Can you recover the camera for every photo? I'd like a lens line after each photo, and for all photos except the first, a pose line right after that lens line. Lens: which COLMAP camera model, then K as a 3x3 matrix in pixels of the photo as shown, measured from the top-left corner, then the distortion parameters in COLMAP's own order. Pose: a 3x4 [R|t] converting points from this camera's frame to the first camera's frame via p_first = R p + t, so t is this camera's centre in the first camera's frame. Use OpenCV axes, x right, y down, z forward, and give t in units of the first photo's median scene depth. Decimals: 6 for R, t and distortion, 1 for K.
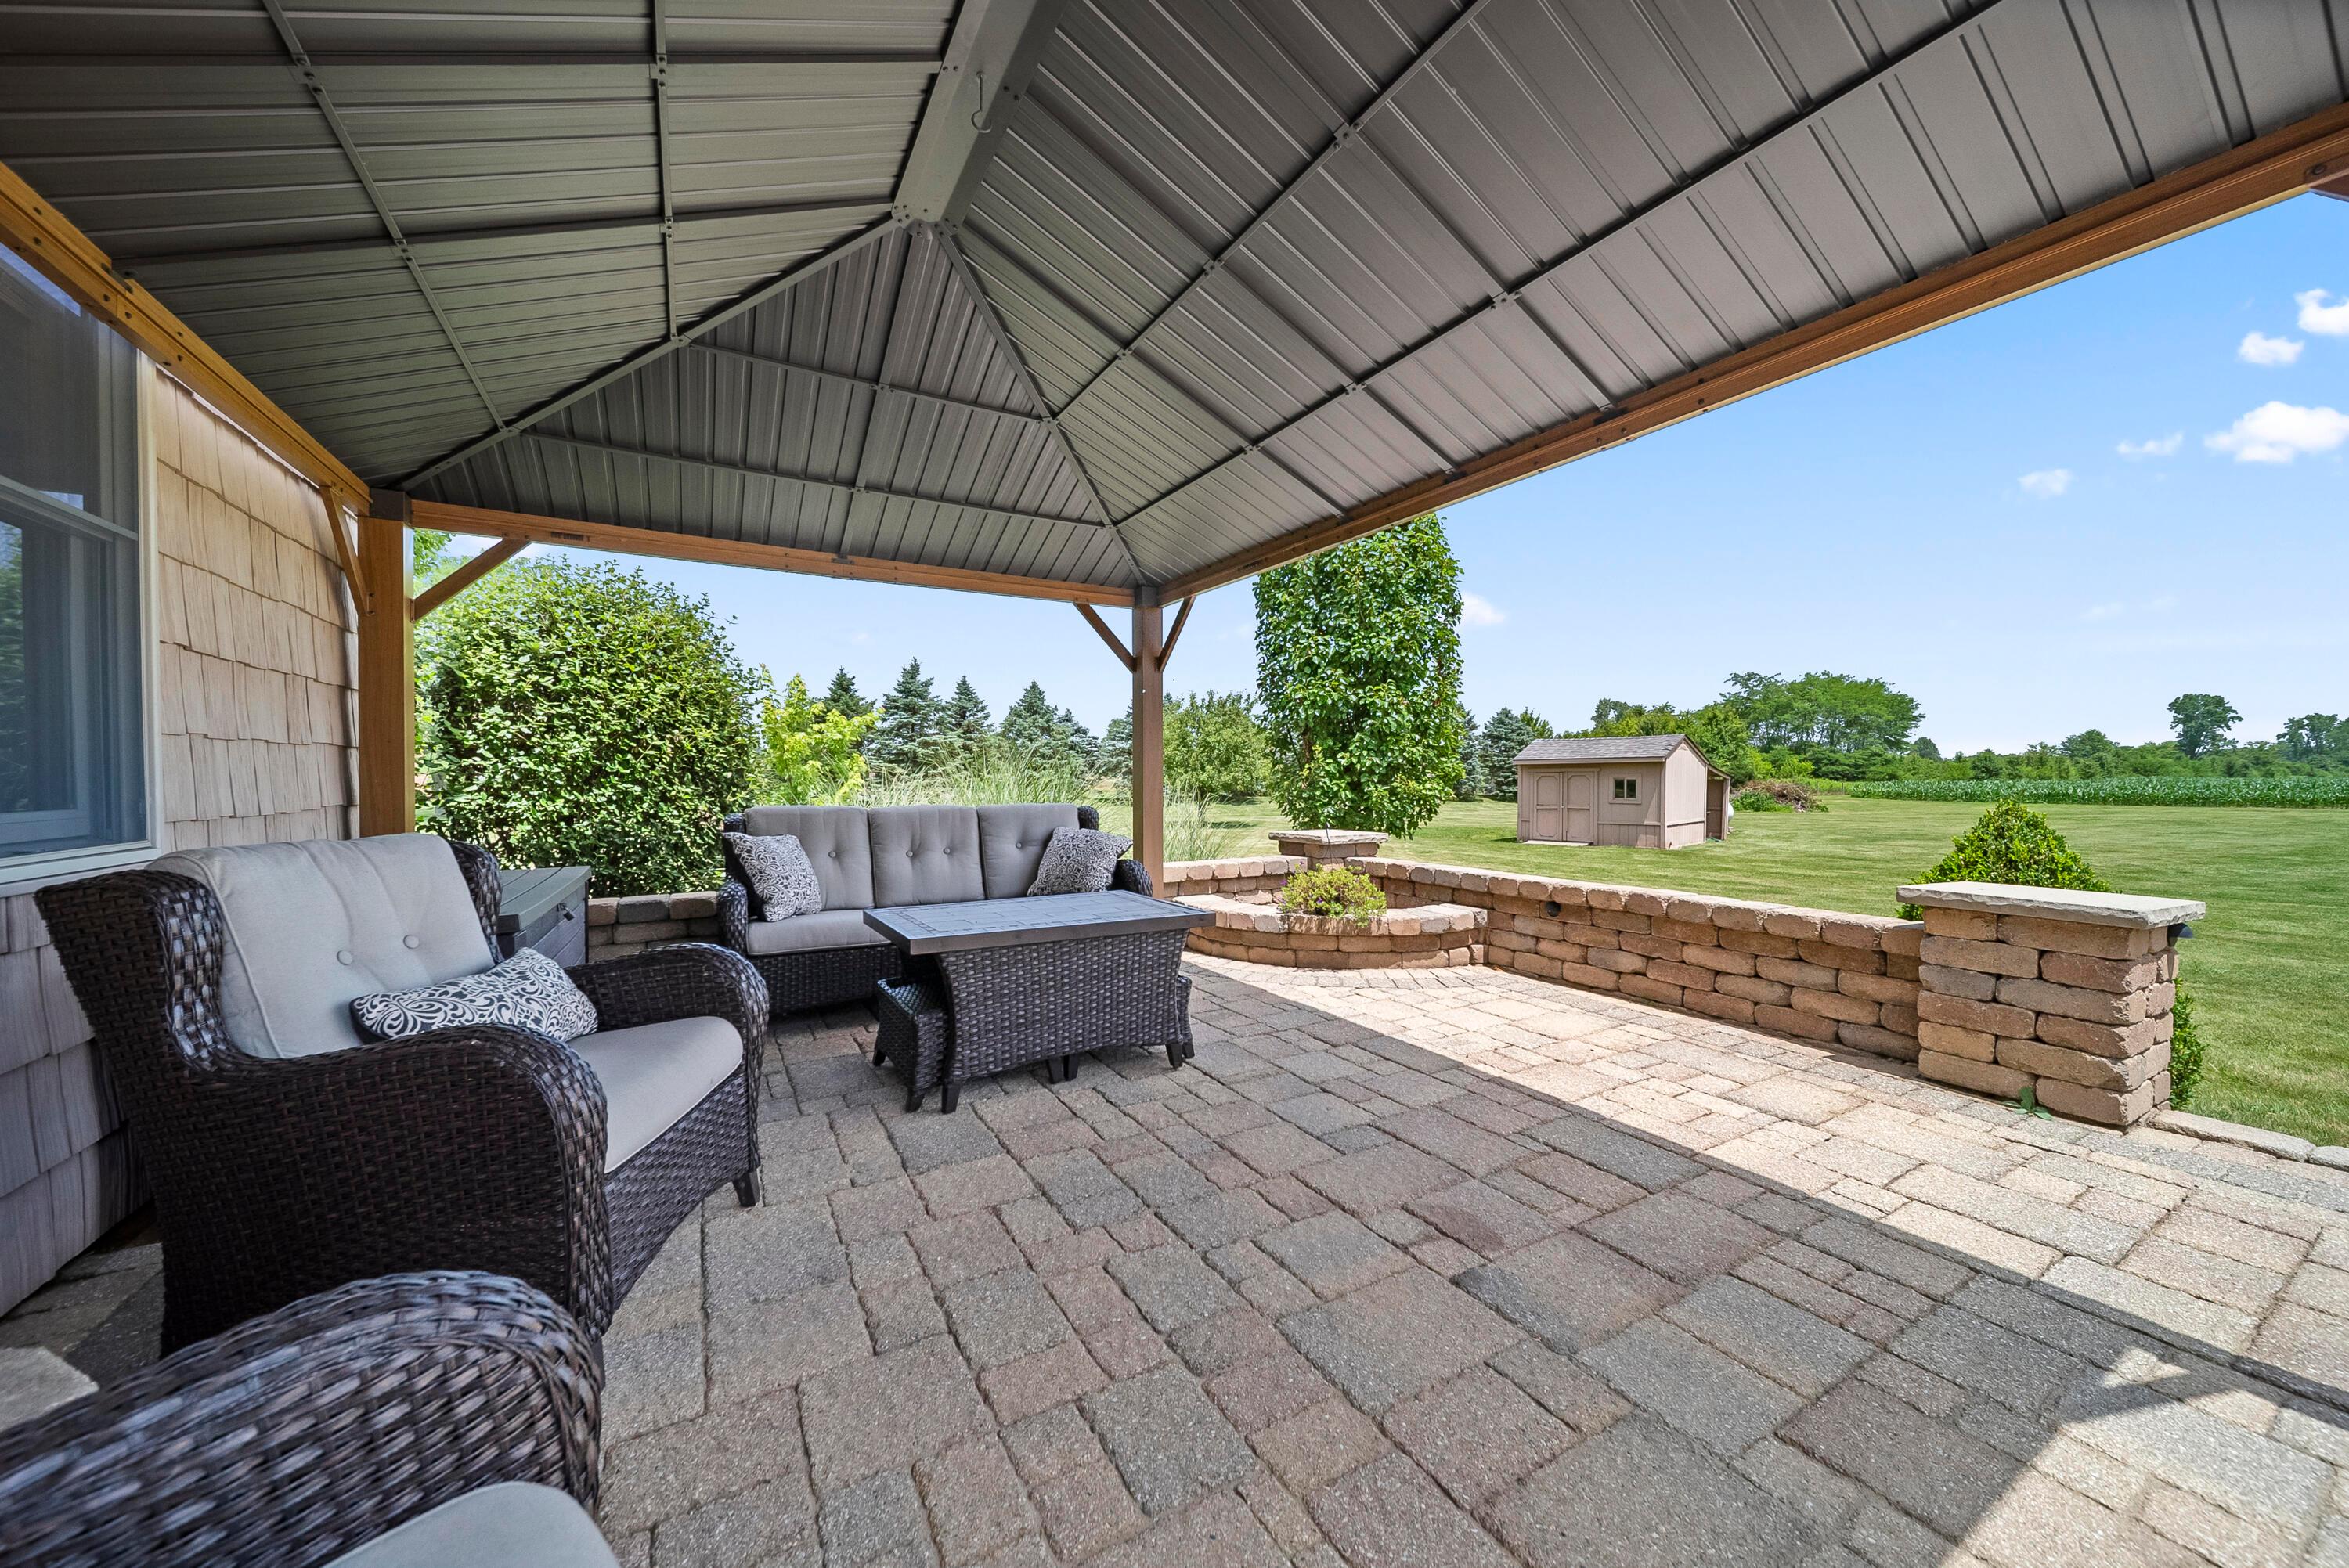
lens RADIAL K [[929.4, 0, 1202.8], [0, 929.4, 785.1], [0, 0, 1]] dist [-0.001719, -0.000379]
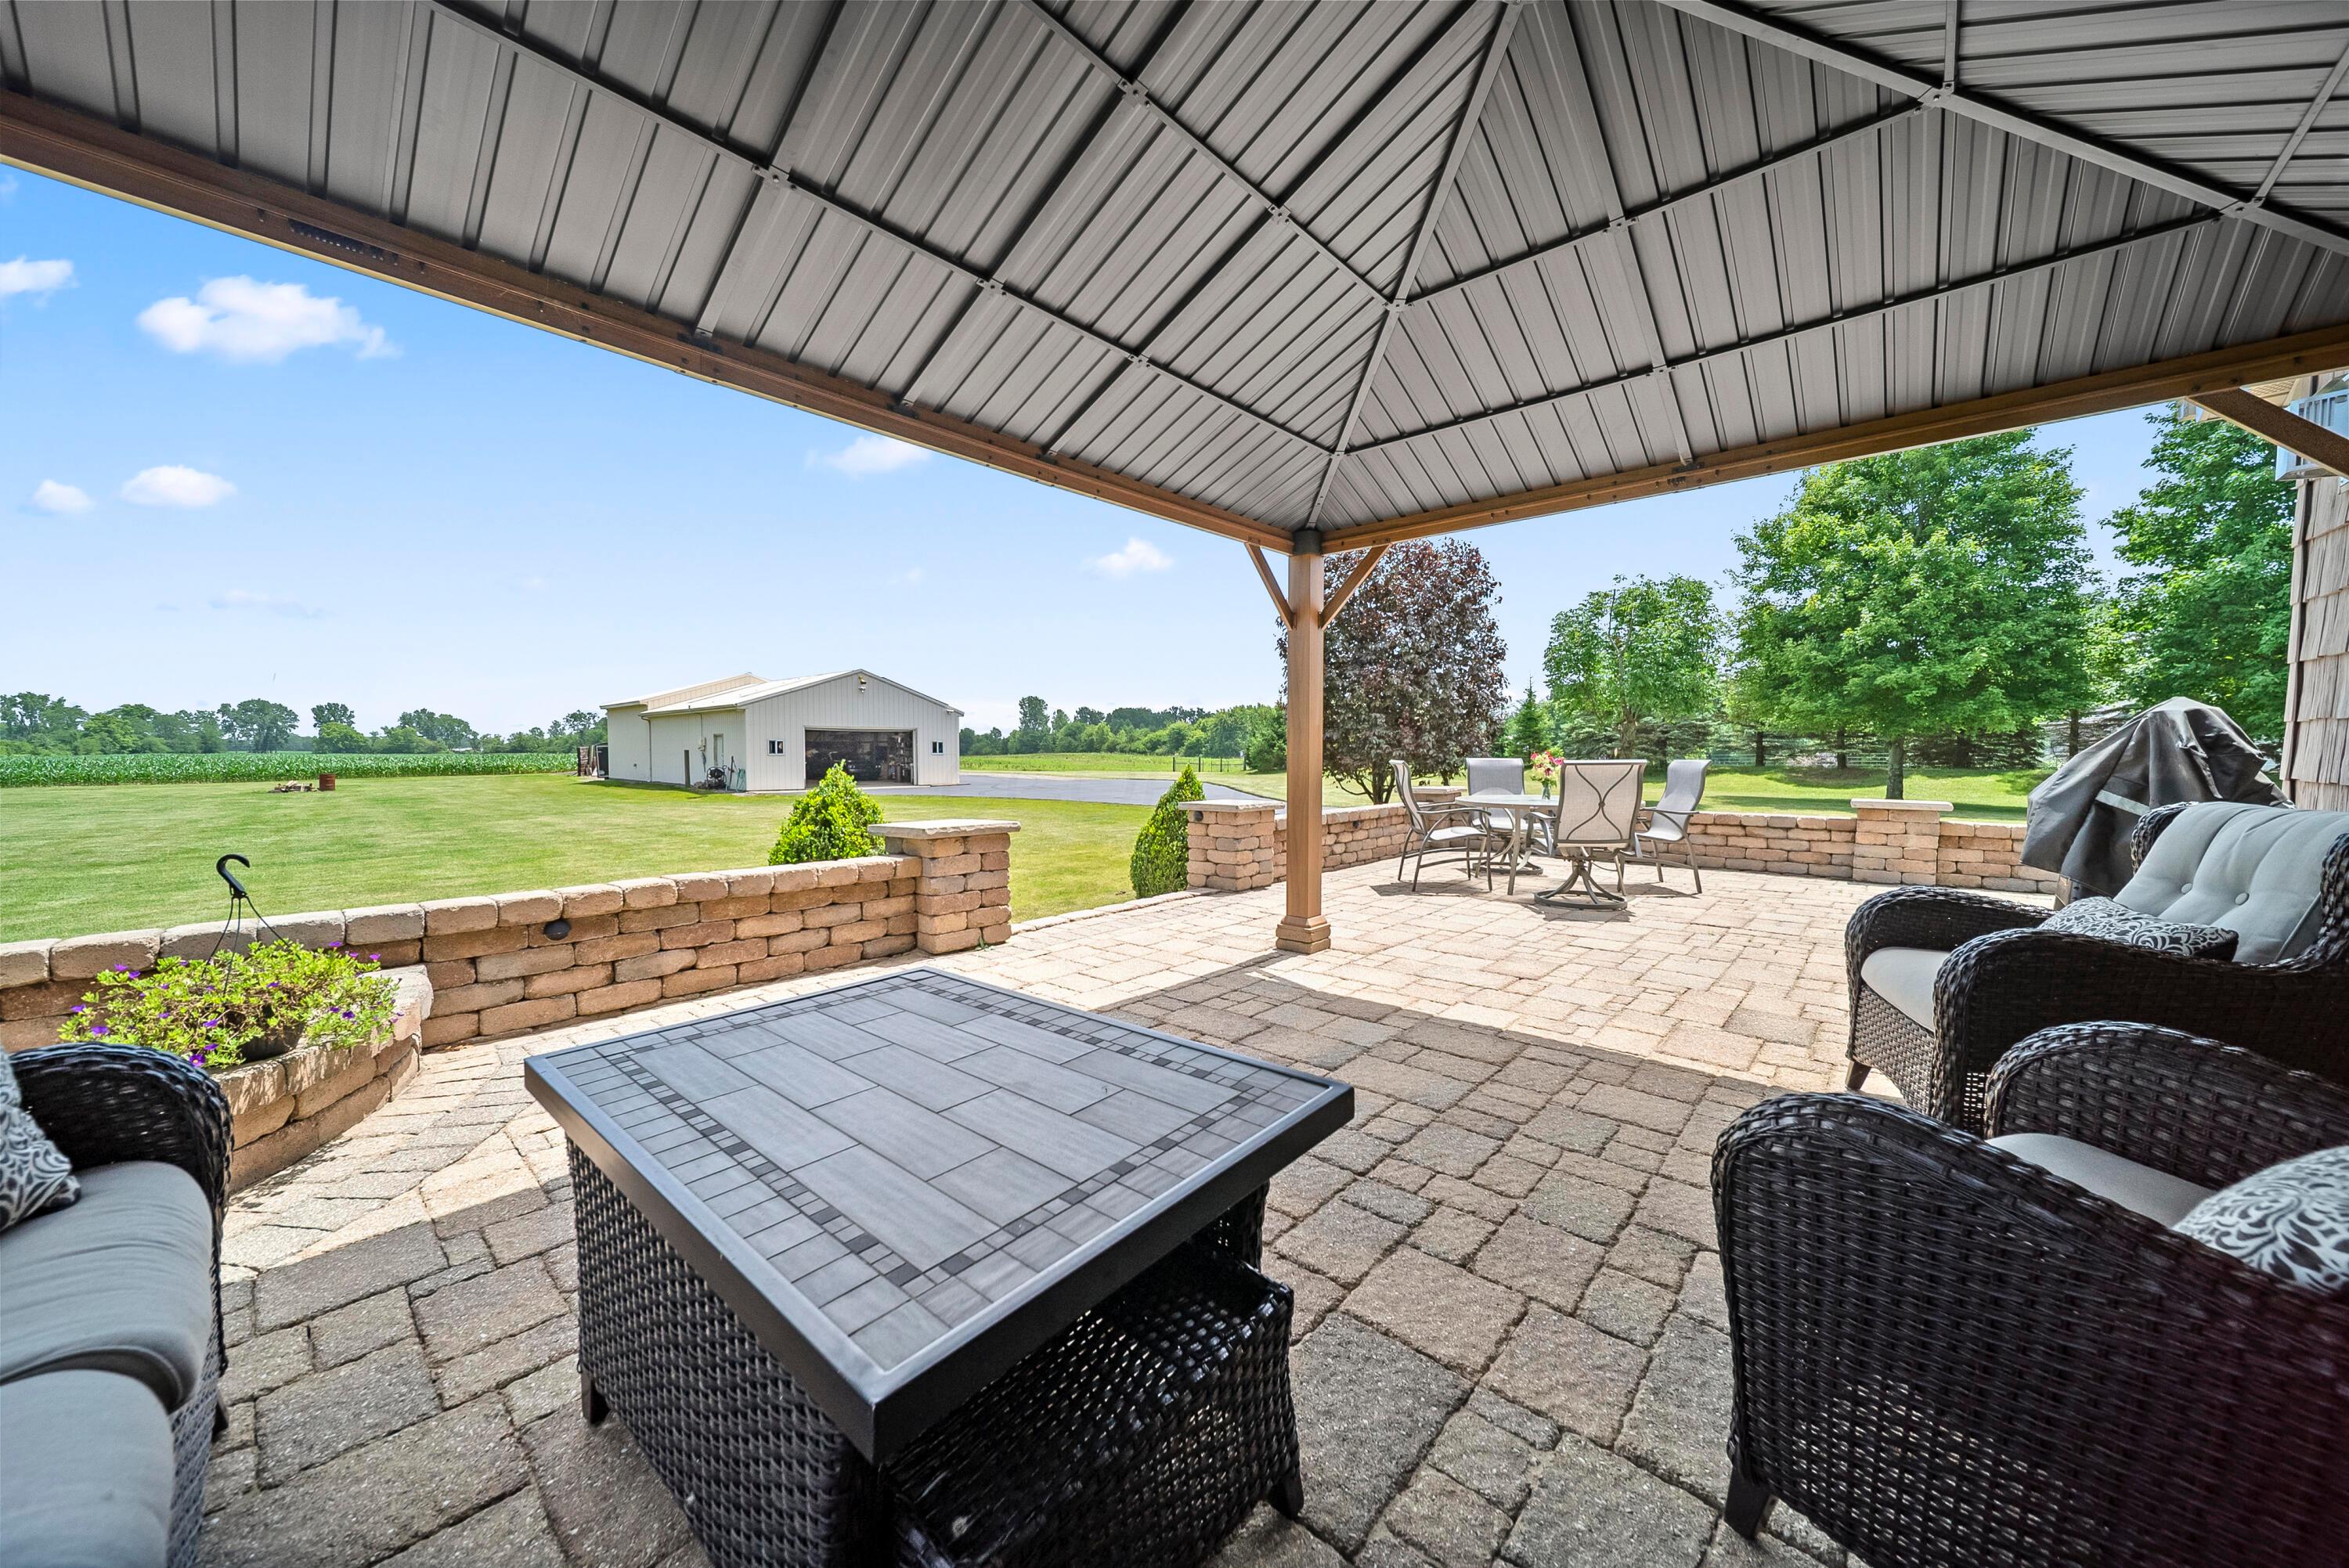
lens RADIAL K [[836.0, 0, 1180.4], [0, 836.0, 790.1], [0, 0, 1]] dist [0.000118, -0.000067]
pose [[-0.347548, -0.040256, 0.936798, -0.485970], [0.010393, 0.998851, 0.046779, -0.005394], [-0.937605, 0.025994, -0.346730, 0.878419]]
